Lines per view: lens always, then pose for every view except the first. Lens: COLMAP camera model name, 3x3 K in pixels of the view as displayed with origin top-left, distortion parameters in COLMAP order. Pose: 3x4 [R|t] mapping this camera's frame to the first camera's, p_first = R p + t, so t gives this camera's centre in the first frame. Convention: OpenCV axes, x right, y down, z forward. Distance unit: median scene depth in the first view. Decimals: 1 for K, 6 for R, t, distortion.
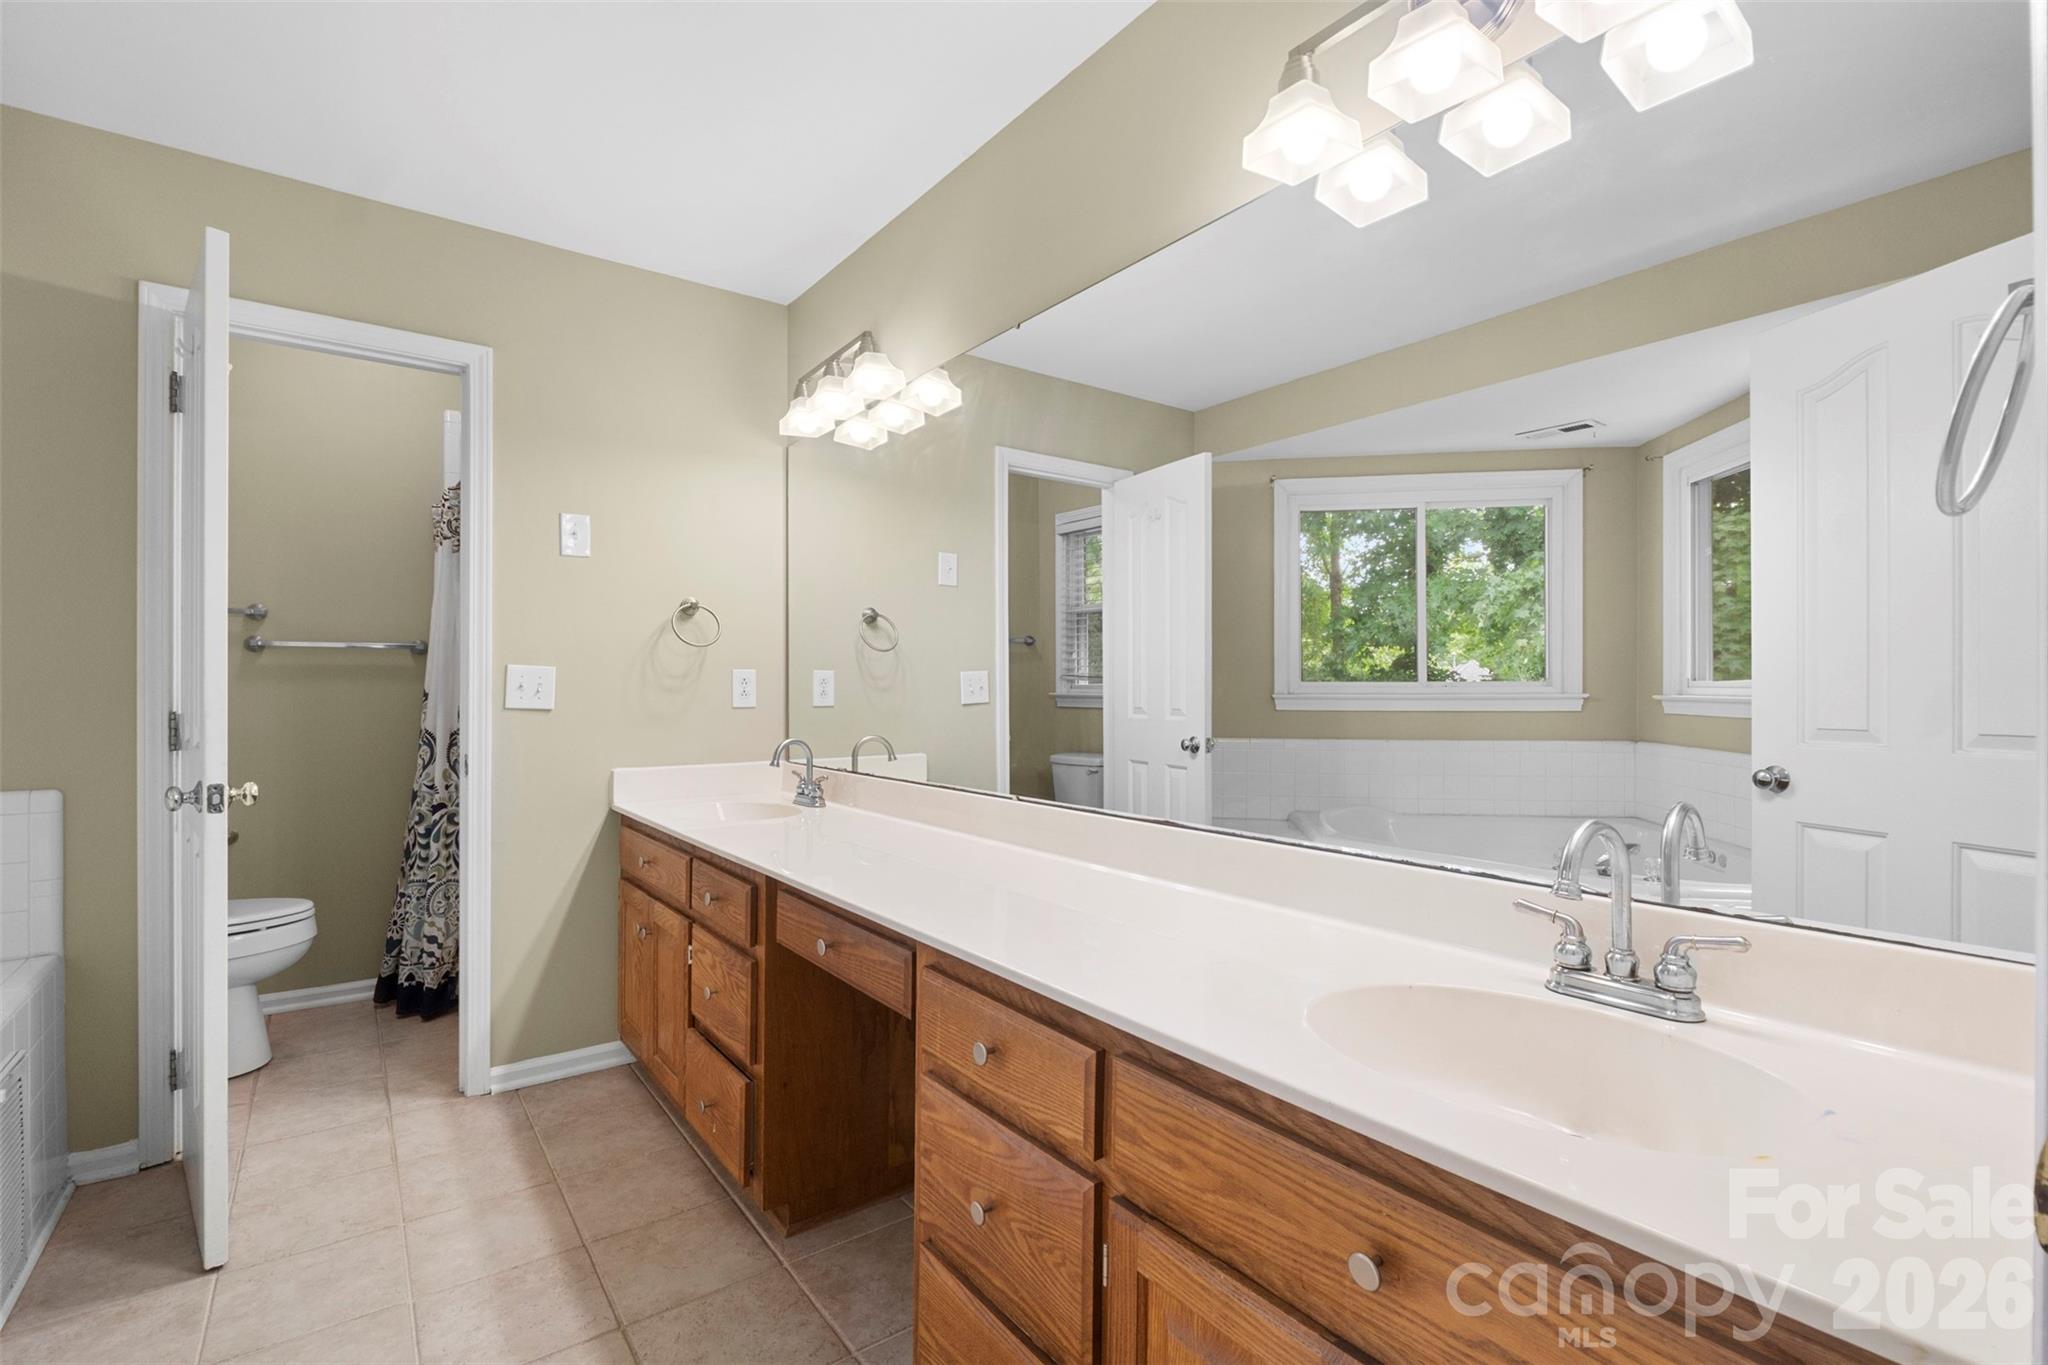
lens RADIAL K [[910.9, 0, 1013.5], [0, 910.9, 680.0], [0, 0, 1]] dist [-0.003220, -0.000937]
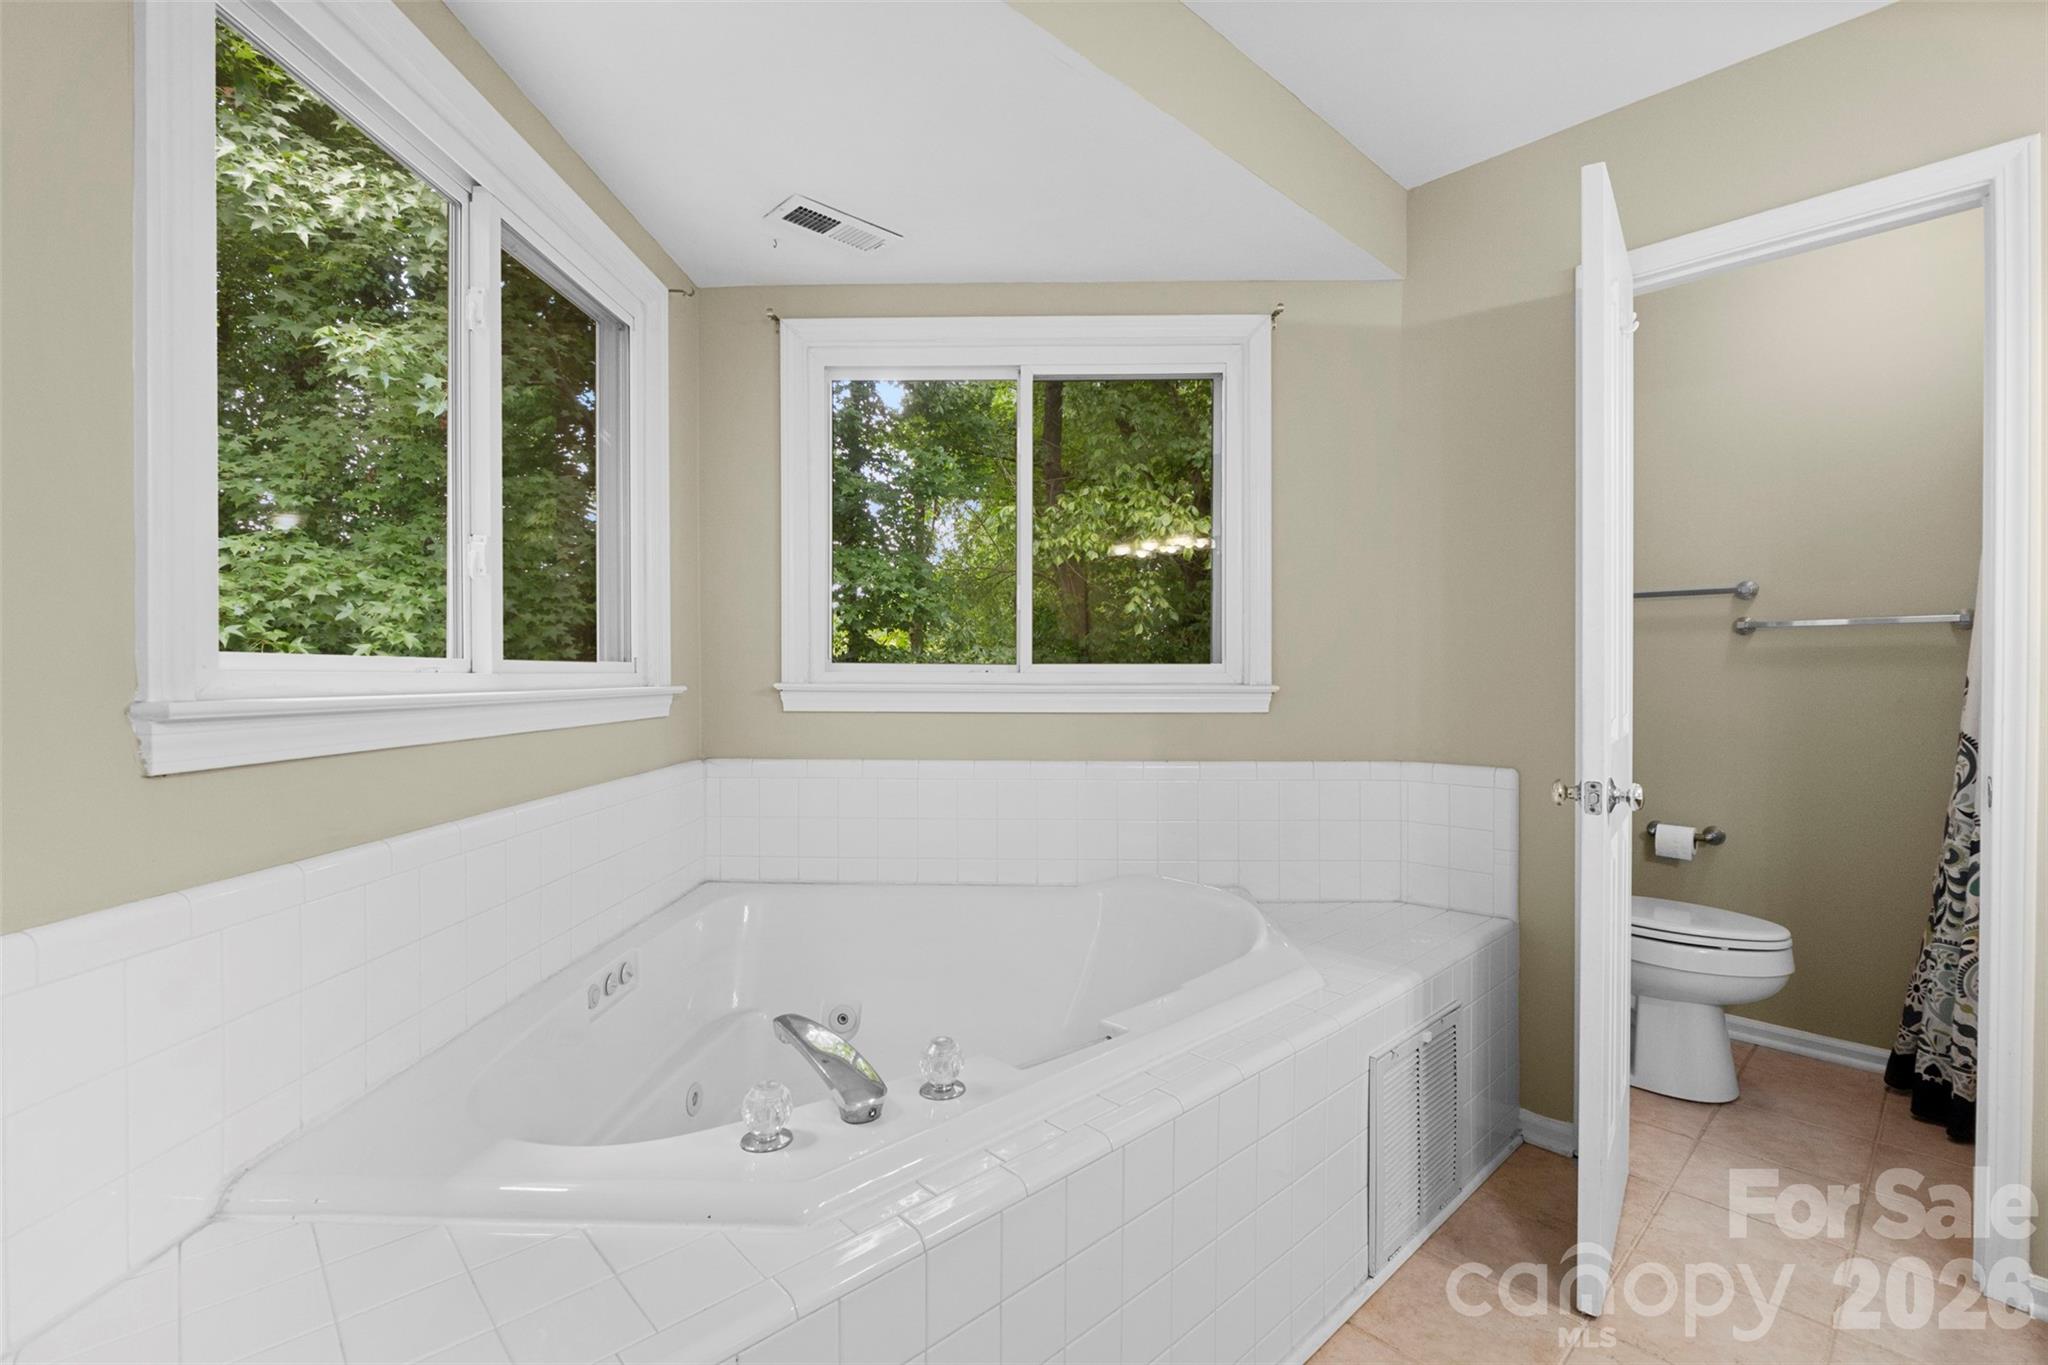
lens RADIAL K [[910.9, 0, 1013.5], [0, 910.9, 680.0], [0, 0, 1]] dist [-0.003220, -0.000937]
pose [[0.118621, 0.006501, -0.992918, -0.028563], [0.007840, 0.999941, 0.007484, 0.001388], [0.992909, -0.008672, 0.118563, 0.177924]]
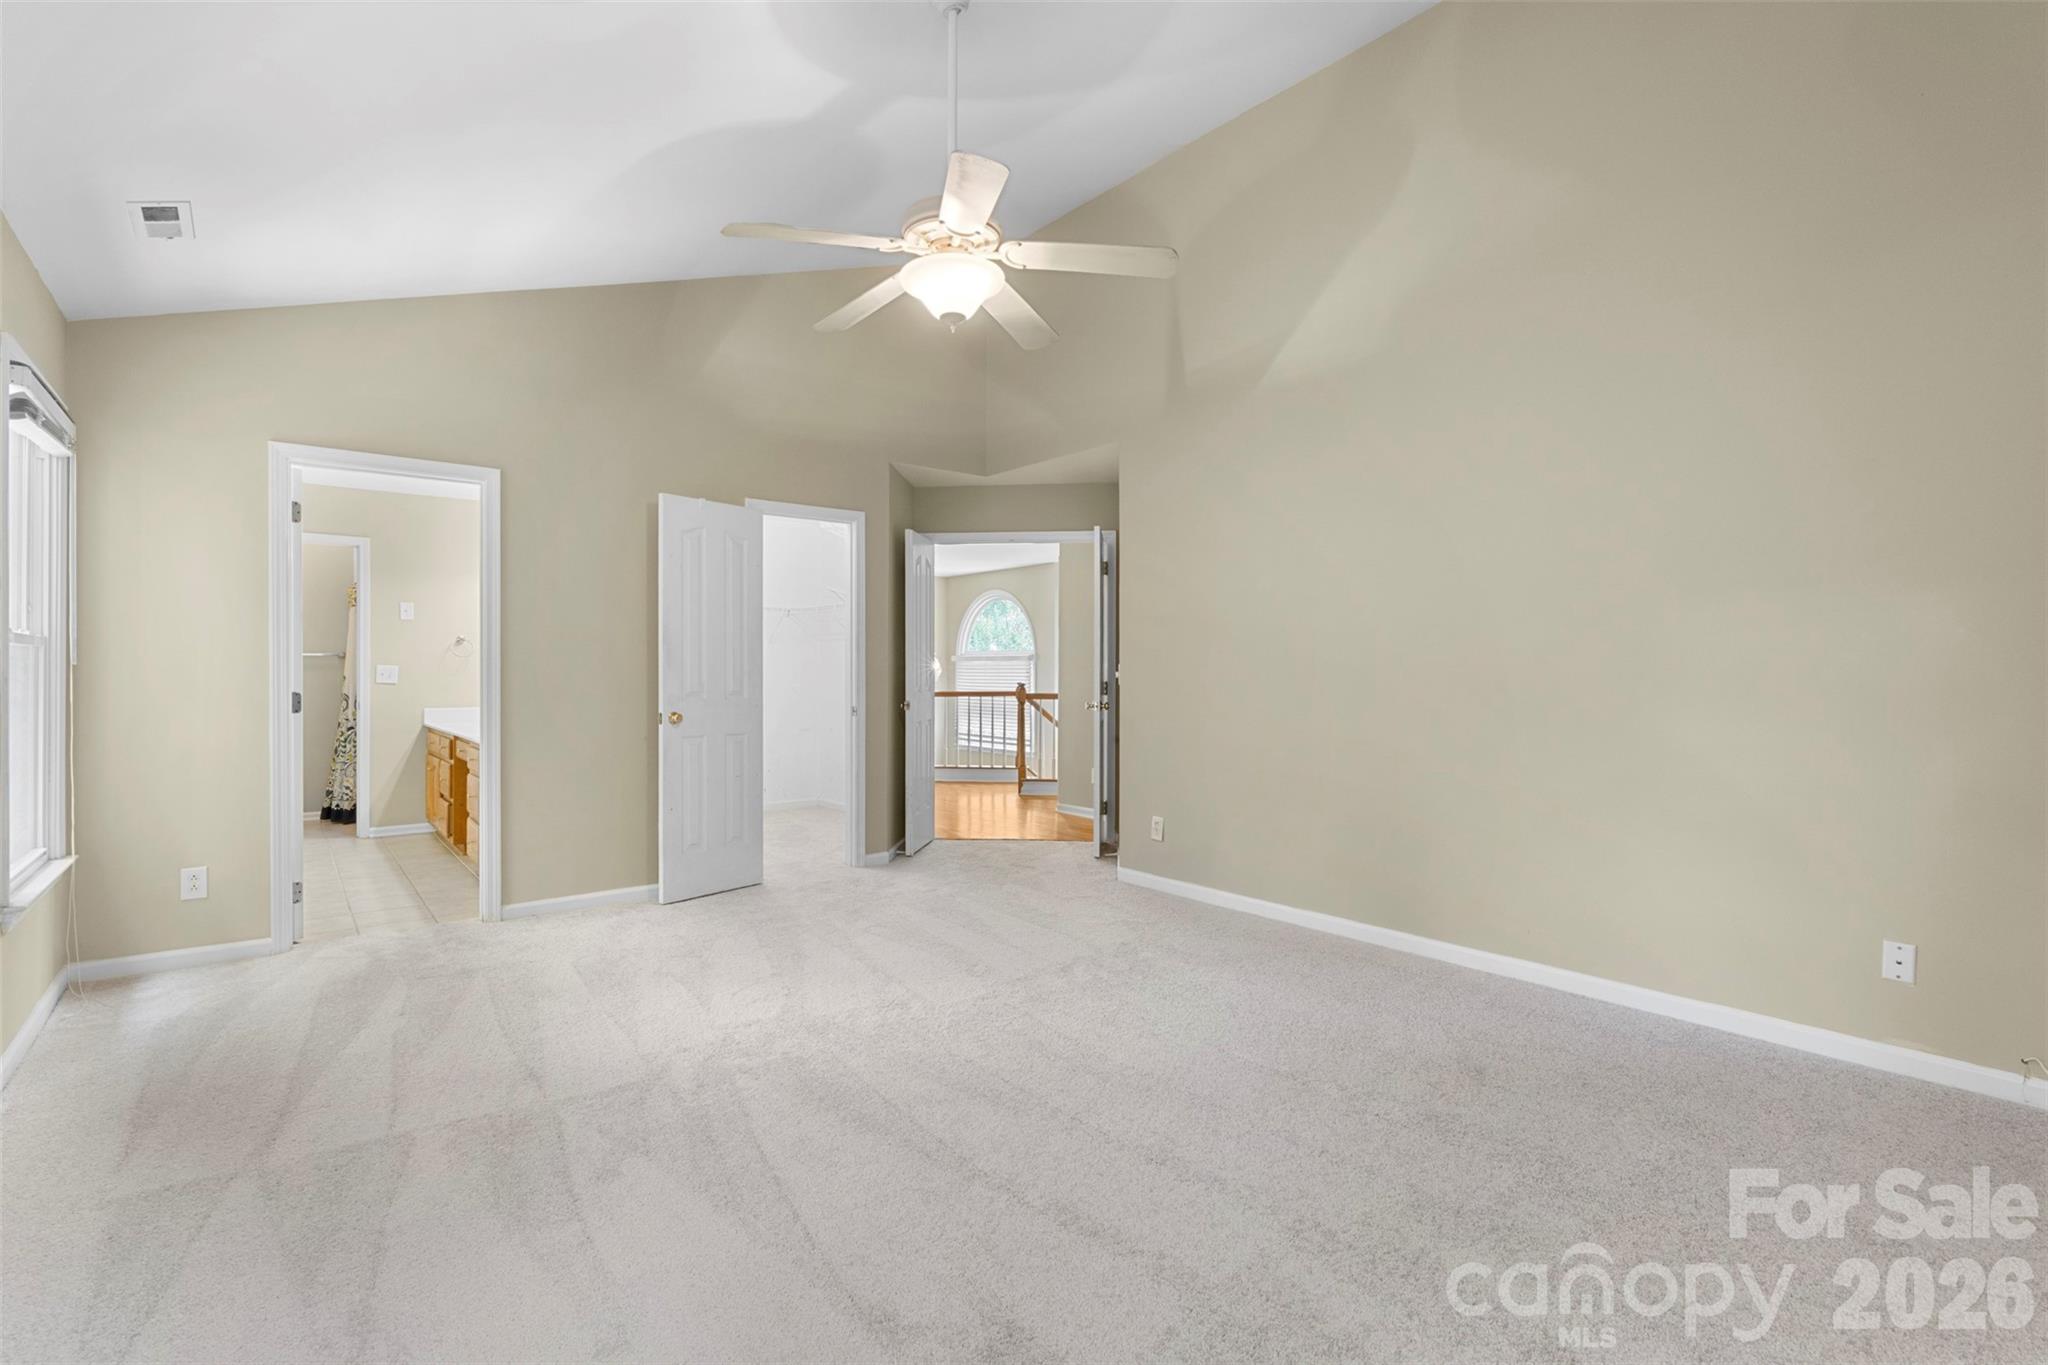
lens RADIAL K [[910.9, 0, 1013.5], [0, 910.9, 680.0], [0, 0, 1]] dist [-0.003220, -0.000937]
pose [[0.998857, 0.007337, 0.047228, 0.851204], [-0.007947, 0.999887, 0.012732, -0.017531], [-0.047129, -0.013093, 0.998803, -1.249258]]
